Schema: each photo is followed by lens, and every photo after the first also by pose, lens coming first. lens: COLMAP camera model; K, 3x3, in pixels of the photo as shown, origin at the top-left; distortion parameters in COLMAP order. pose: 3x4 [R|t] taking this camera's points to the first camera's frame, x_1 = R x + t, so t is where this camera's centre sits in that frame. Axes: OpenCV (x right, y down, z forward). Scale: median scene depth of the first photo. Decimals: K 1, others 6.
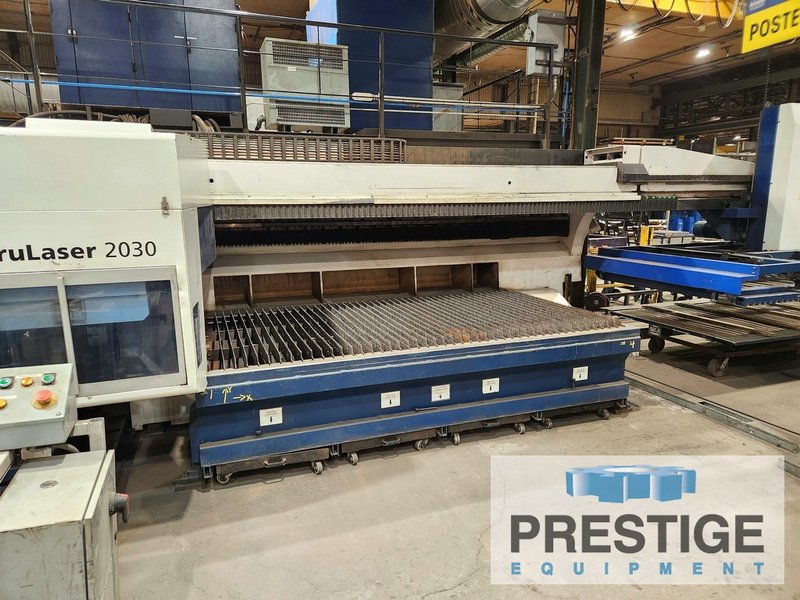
lens RADIAL K [[533.4, 0, 395.1], [0, 533.4, 307.2], [0, 0, 1]] dist [0.074249, -0.059003]
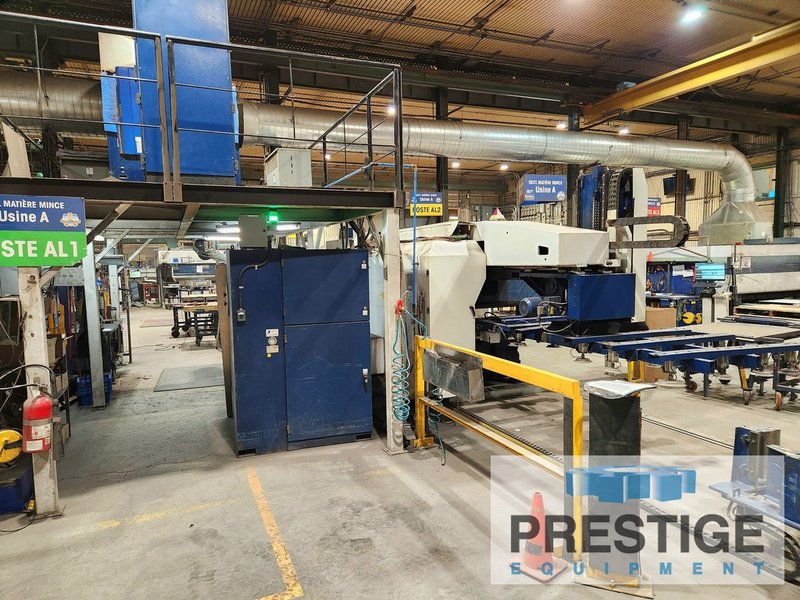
lens RADIAL K [[533.4, 0, 396.4], [0, 533.4, 305.3], [0, 0, 1]] dist [0.074249, -0.059003]
pose [[-0.049895, -0.076334, 0.995833, -1.724548], [0.215733, 0.972713, 0.085371, -0.199713], [-0.975177, 0.219093, -0.032065, 0.977058]]
